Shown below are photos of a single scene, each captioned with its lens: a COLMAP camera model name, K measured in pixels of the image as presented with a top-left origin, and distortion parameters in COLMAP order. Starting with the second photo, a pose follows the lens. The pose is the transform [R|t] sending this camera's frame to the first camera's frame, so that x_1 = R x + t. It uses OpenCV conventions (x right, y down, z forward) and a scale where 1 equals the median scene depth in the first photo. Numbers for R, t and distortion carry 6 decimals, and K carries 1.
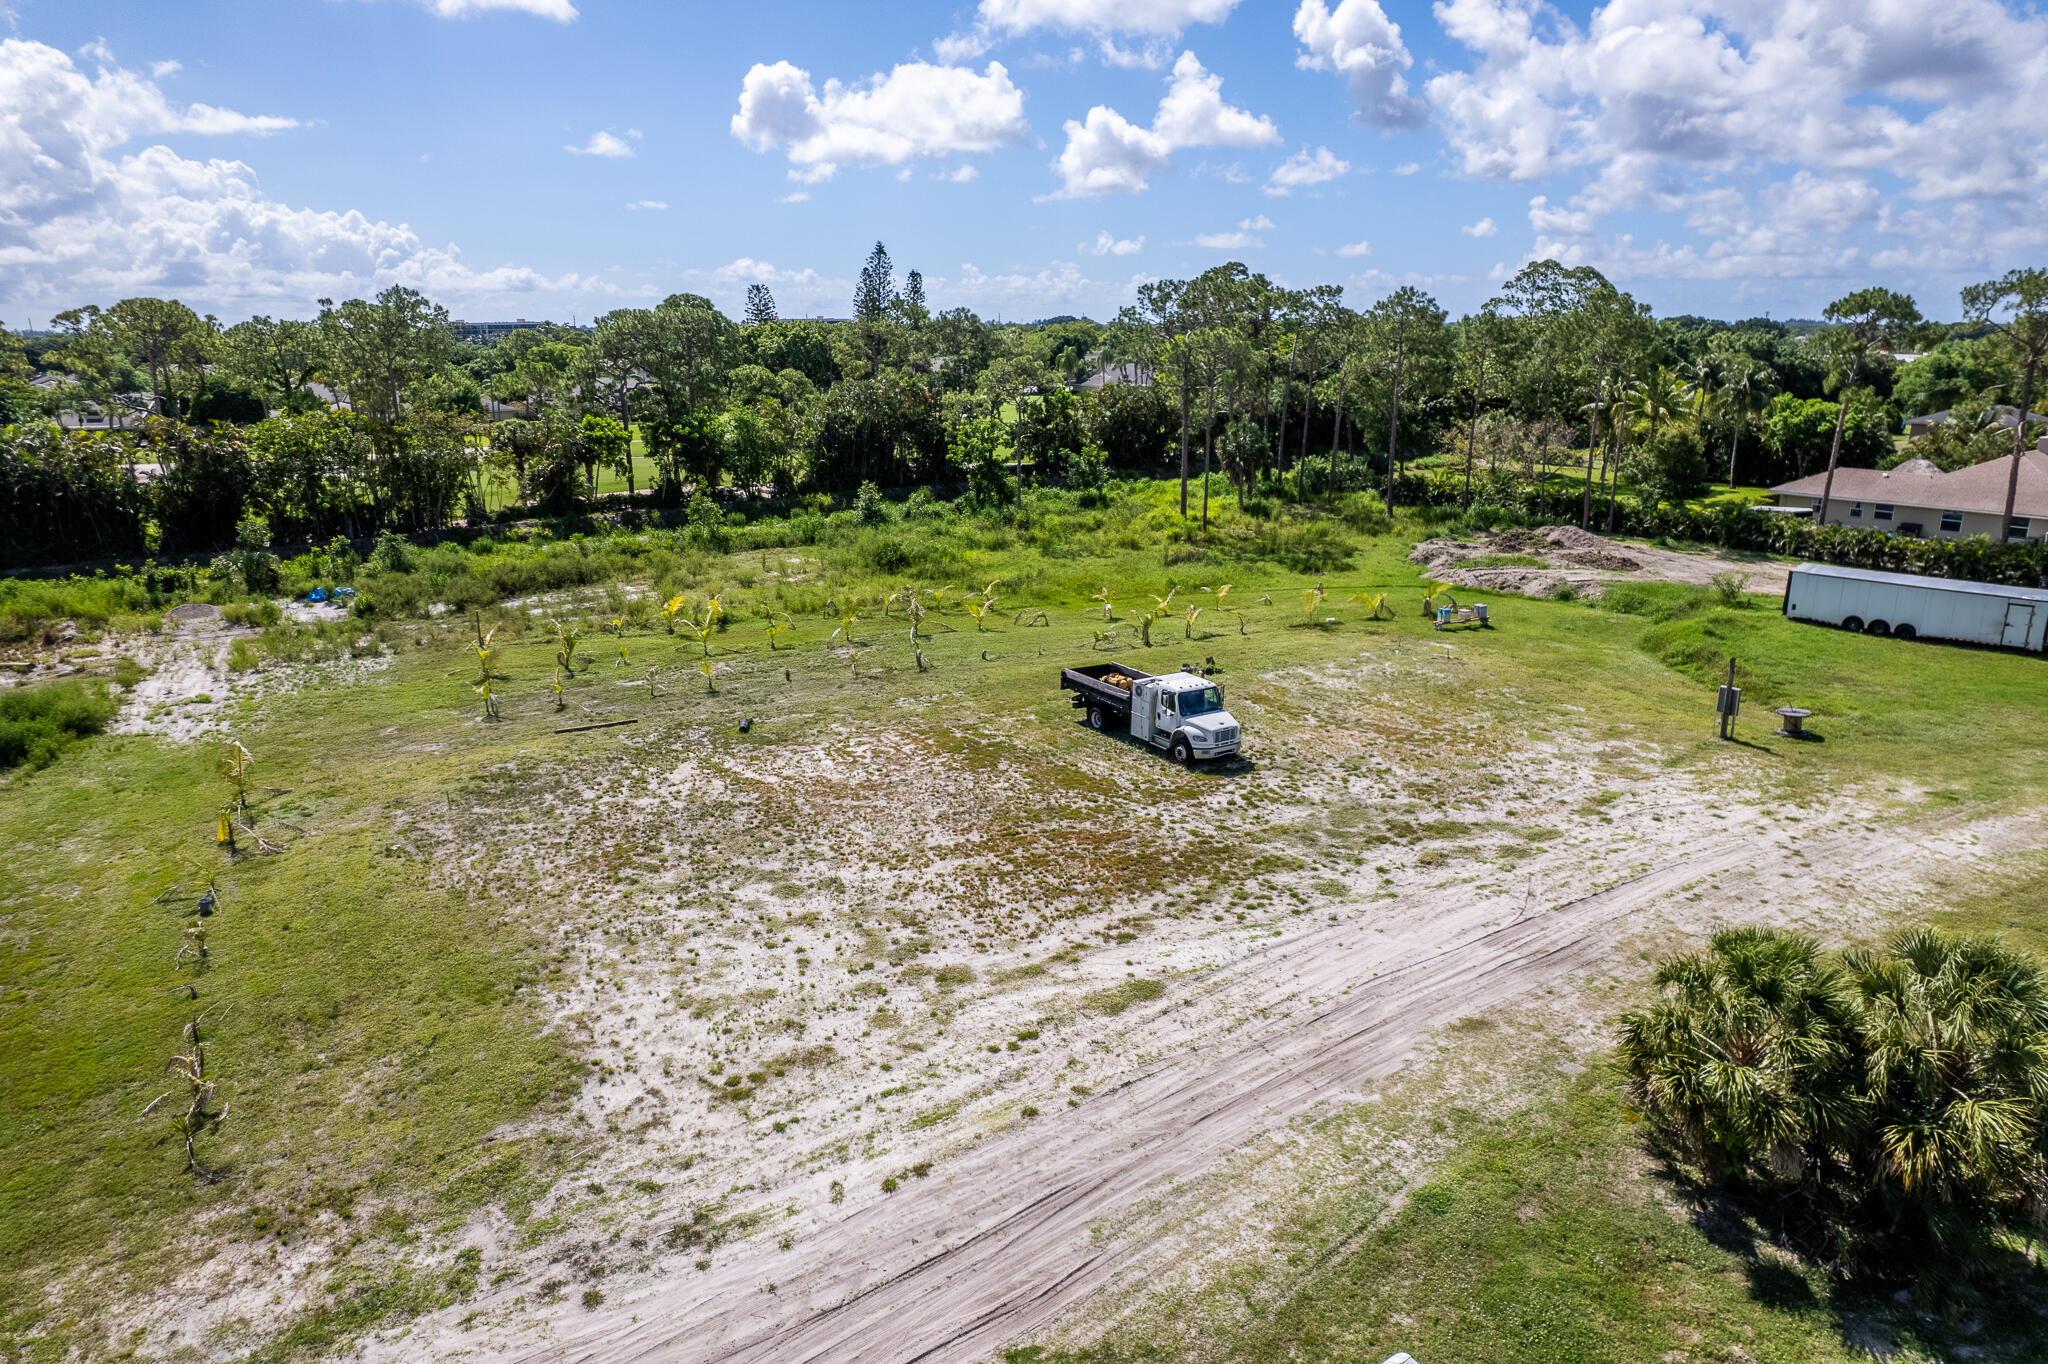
lens RADIAL K [[1313.8, 0, 1025.9], [0, 1313.8, 698.3], [0, 0, 1]] dist [-0.077472, 0.068900]
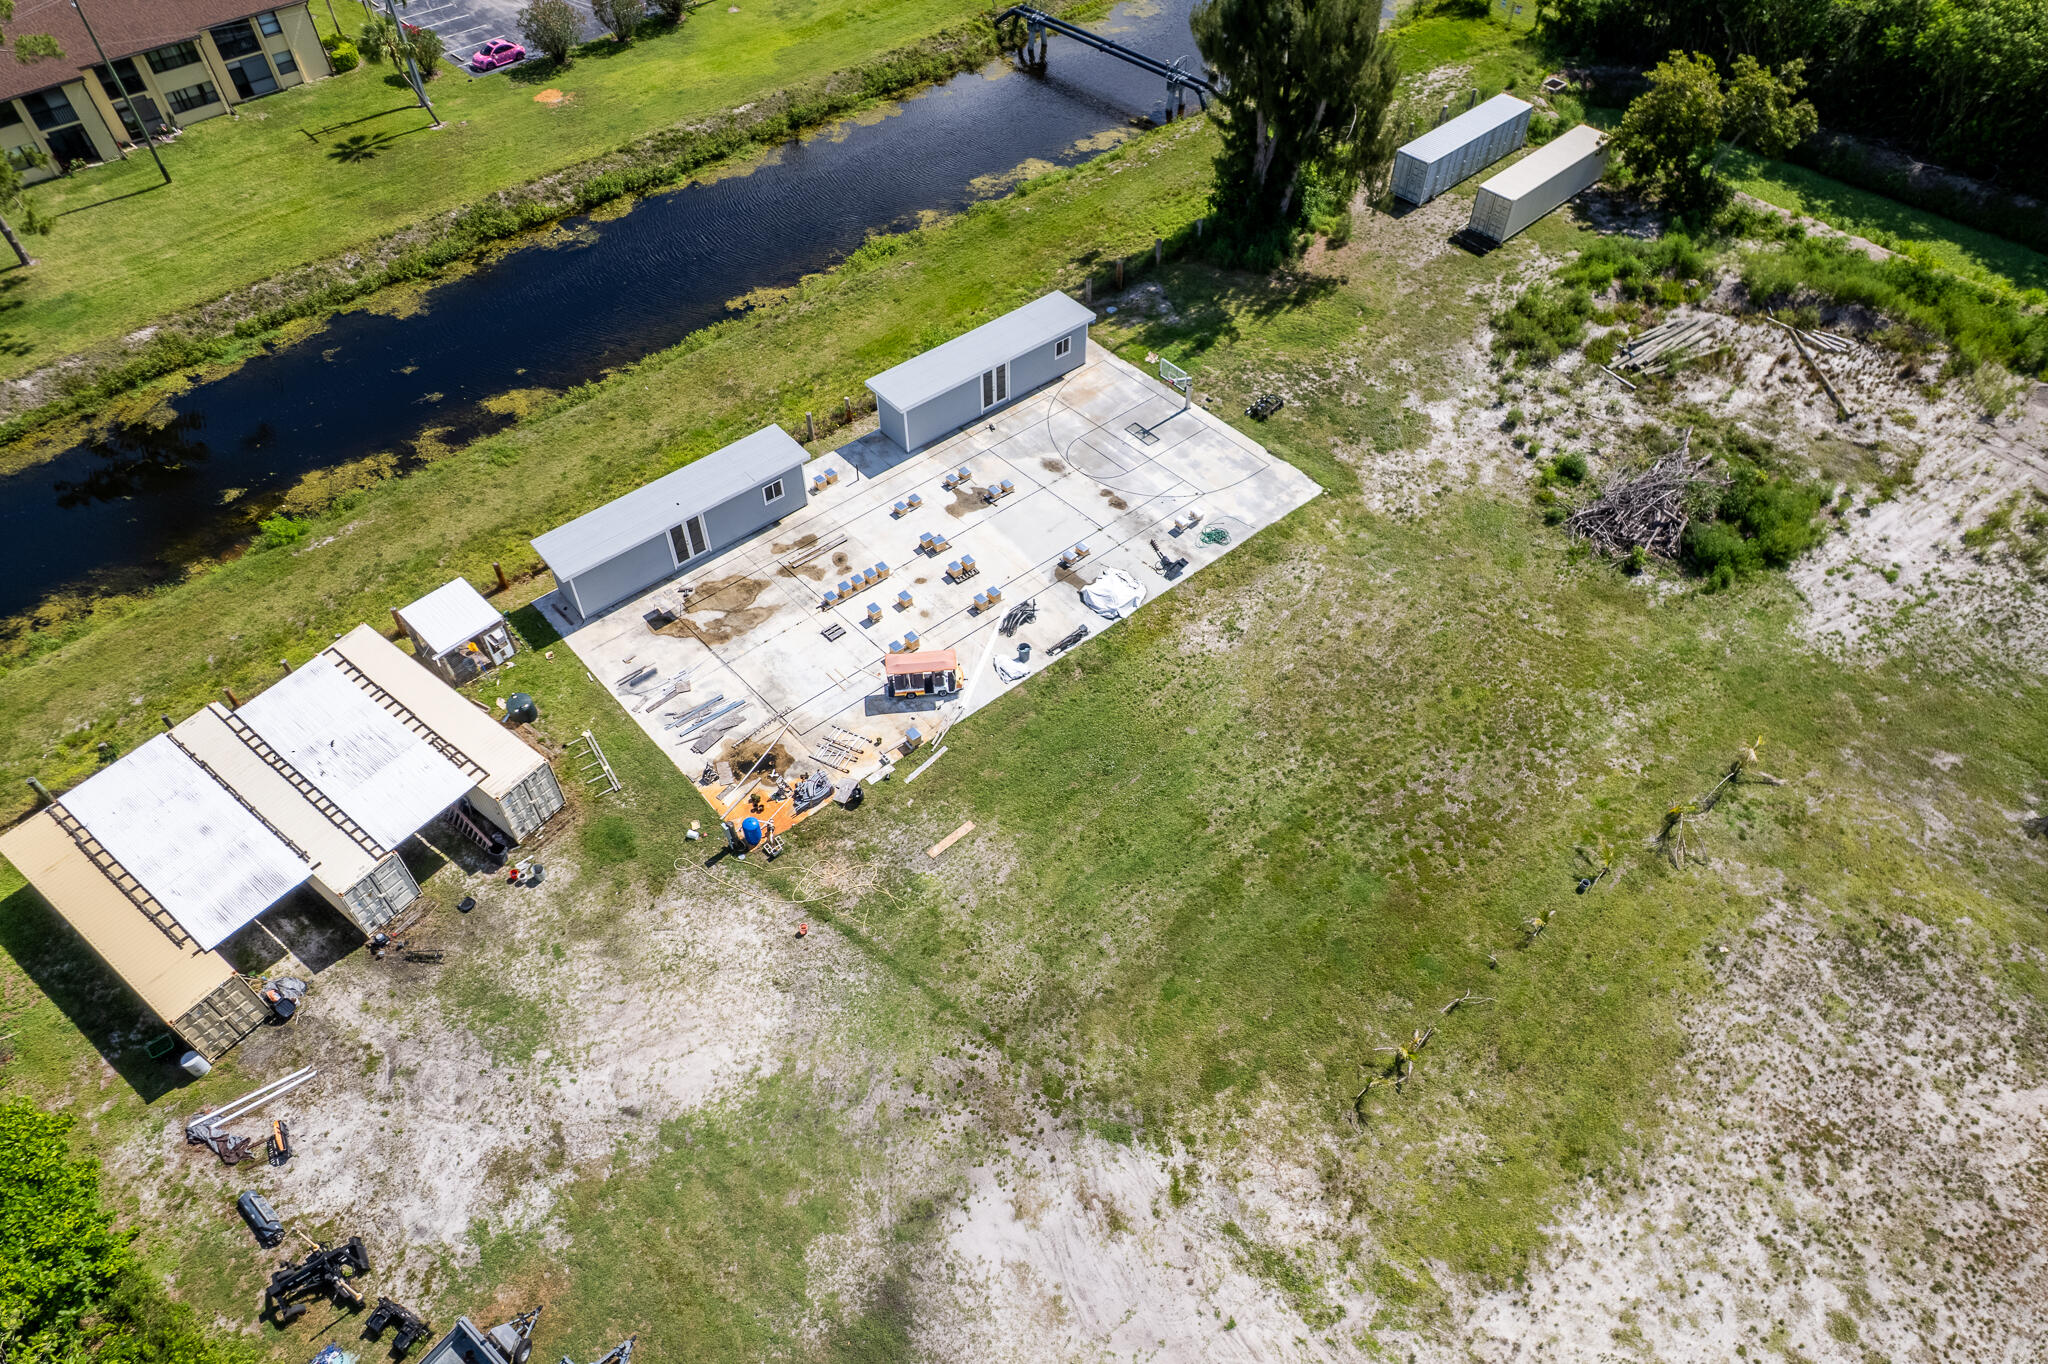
lens RADIAL K [[1313.8, 0, 1021.0], [0, 1313.8, 682.7], [0, 0, 1]] dist [-0.077472, 0.068900]
pose [[0.161619, 0.744471, -0.647798, 0.001711], [-0.271200, 0.664660, 0.696188, -0.633077], [0.948857, 0.063165, 0.309322, -0.011899]]
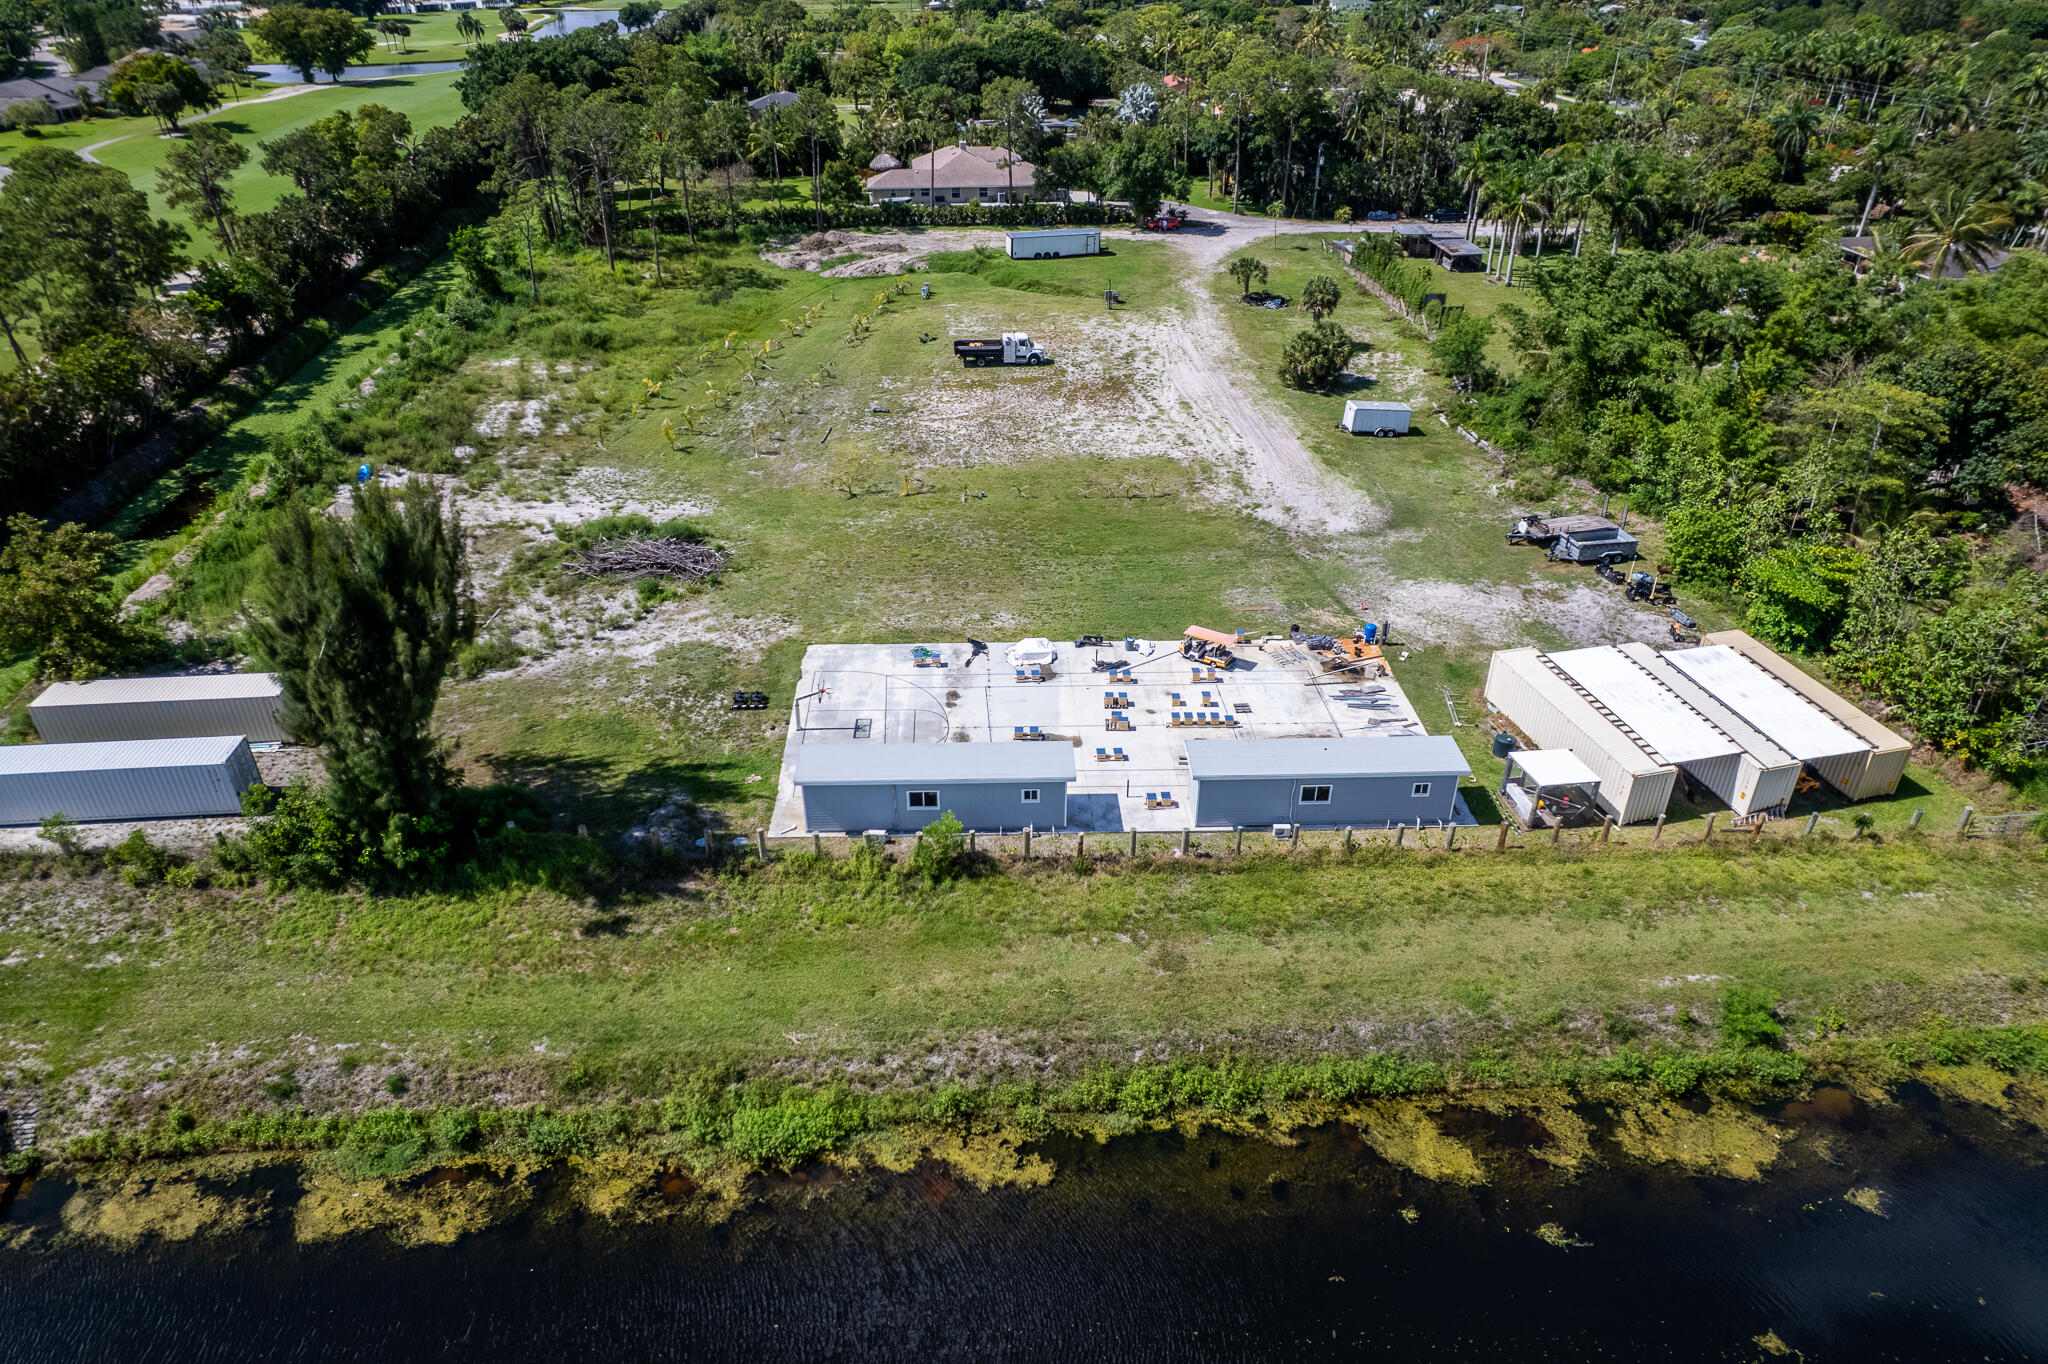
lens RADIAL K [[1313.8, 0, 1027.8], [0, 1313.8, 687.2], [0, 0, 1]] dist [-0.077472, 0.068900]
pose [[0.488452, -0.446683, 0.749592, -2.241342], [0.235394, 0.894647, 0.379733, -0.388522], [-0.840241, -0.009031, 0.542139, -0.433654]]
